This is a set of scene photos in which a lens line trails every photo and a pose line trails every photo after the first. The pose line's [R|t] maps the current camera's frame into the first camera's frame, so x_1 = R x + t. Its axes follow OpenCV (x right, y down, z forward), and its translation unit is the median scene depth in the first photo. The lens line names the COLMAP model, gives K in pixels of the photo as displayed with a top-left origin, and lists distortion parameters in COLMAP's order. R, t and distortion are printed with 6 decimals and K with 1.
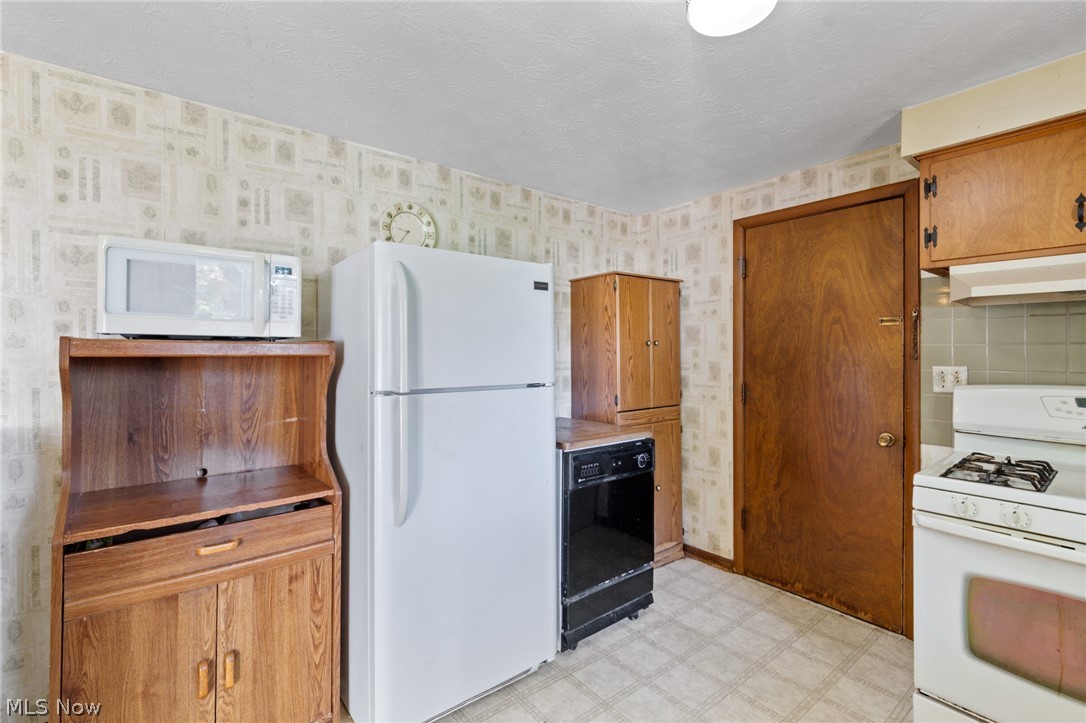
lens RADIAL K [[482.8, 0, 539.9], [0, 482.8, 354.6], [0, 0, 1]] dist [-0.003995, -0.001052]
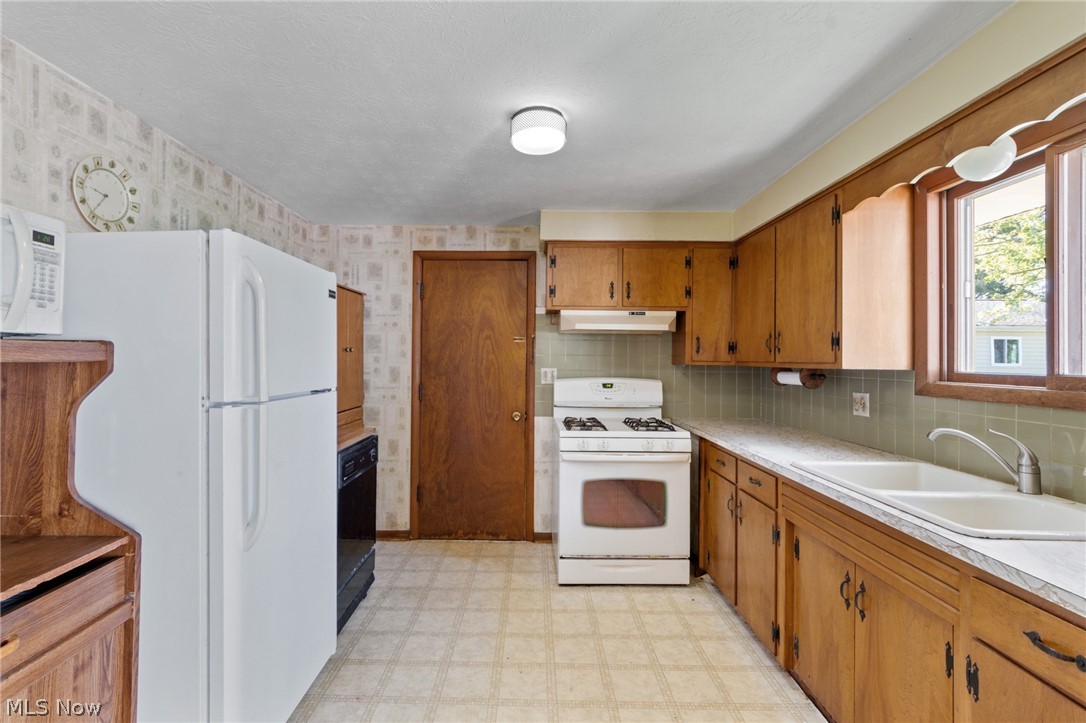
lens RADIAL K [[475.6, 0, 533.9], [0, 475.6, 359.7], [0, 0, 1]] dist [-0.002705, -0.001226]
pose [[0.618336, 0.005035, 0.785898, -0.397423], [-0.004998, 0.999984, -0.002474, -0.000949], [-0.785898, -0.002398, 0.618352, 0.017633]]
